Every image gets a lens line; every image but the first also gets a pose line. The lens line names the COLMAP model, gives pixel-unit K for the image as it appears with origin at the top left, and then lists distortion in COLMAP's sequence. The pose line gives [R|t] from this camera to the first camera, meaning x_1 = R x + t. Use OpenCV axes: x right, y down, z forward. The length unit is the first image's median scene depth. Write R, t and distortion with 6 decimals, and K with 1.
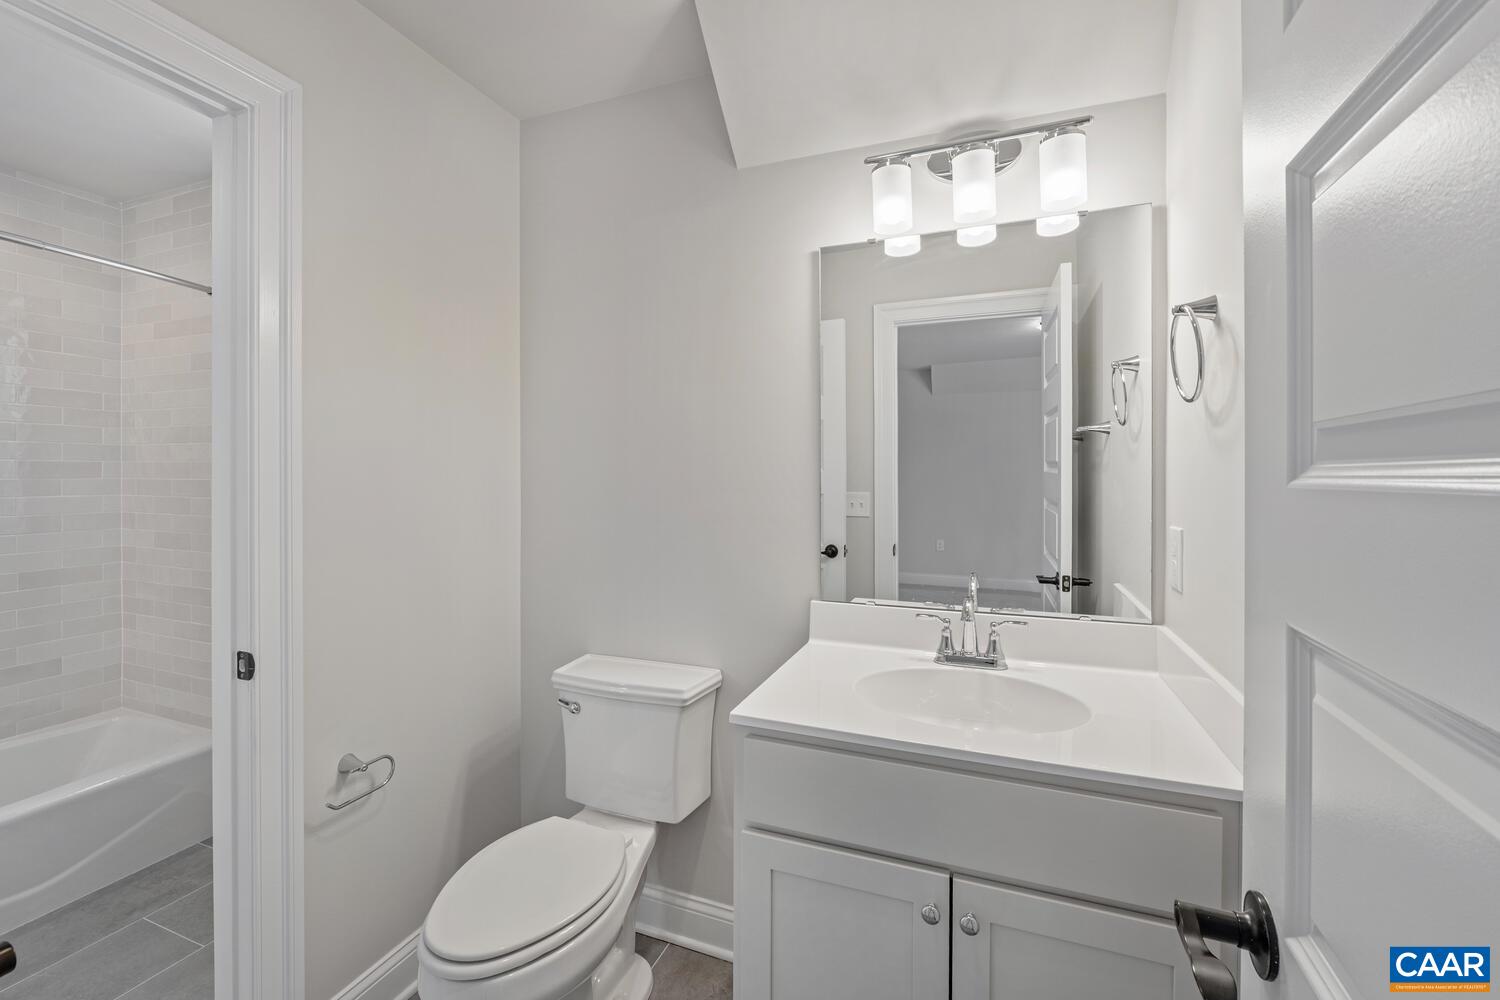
lens RADIAL K [[631.4, 0, 750.4], [0, 631.4, 476.6], [0, 0, 1]] dist [-0.007875, -0.000258]
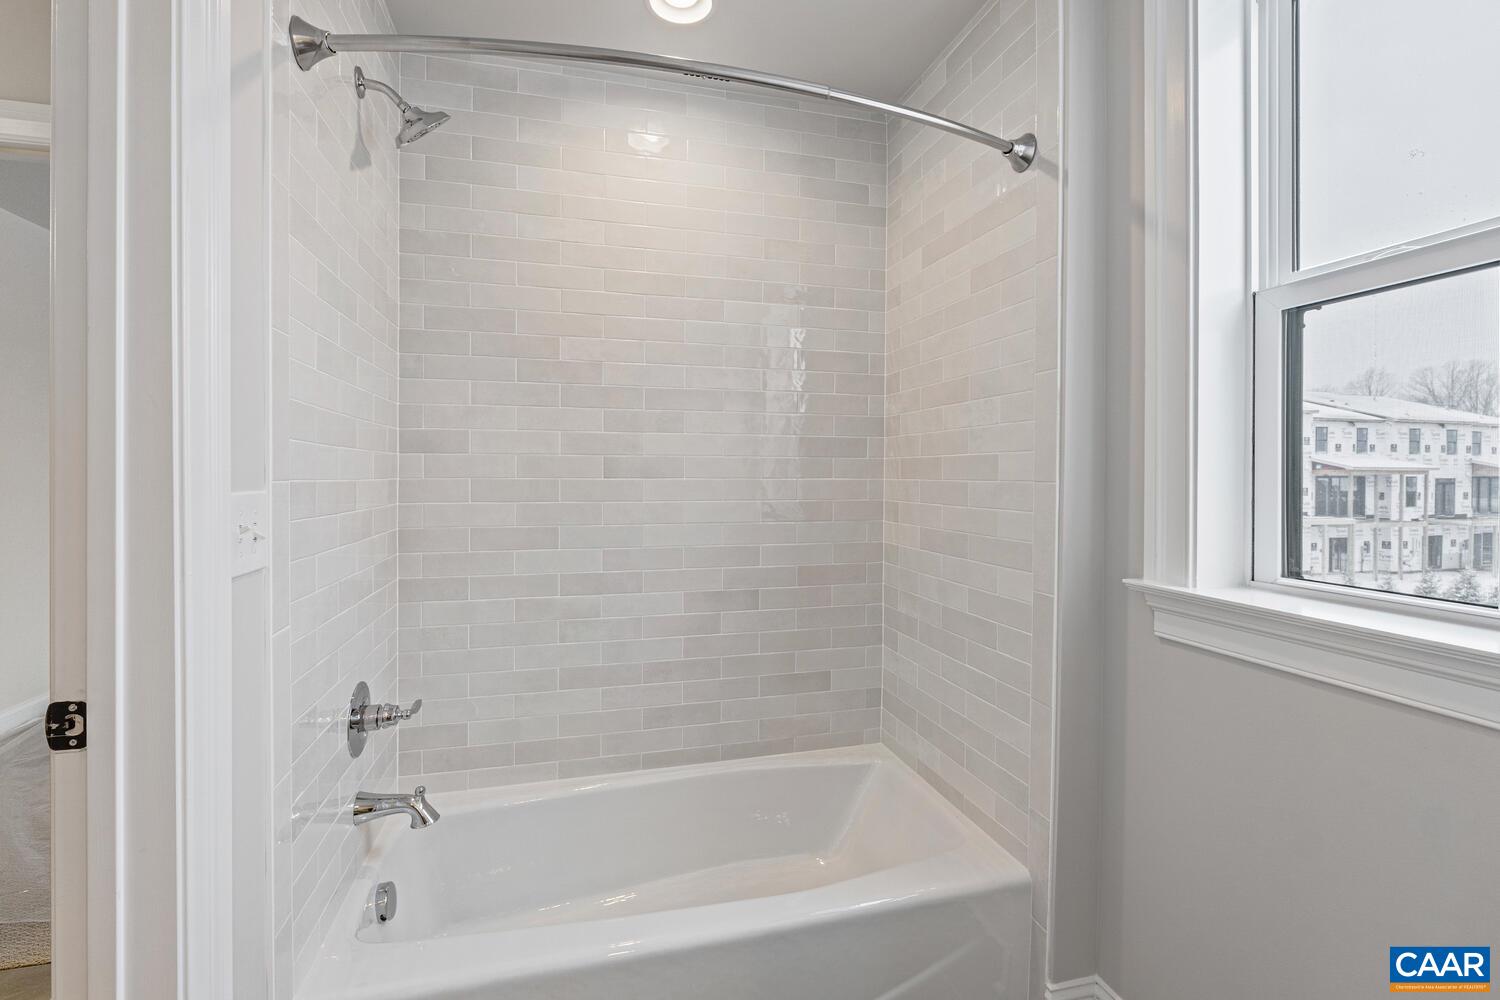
lens RADIAL K [[642.6, 0, 748.3], [0, 642.6, 478.7], [0, 0, 1]] dist [-0.004485, -0.000334]
pose [[0.585460, 0.005745, -0.810681, -0.445529], [-0.009456, 0.999955, 0.000257, 0.030631], [0.810646, 0.007515, 0.585489, 0.382736]]
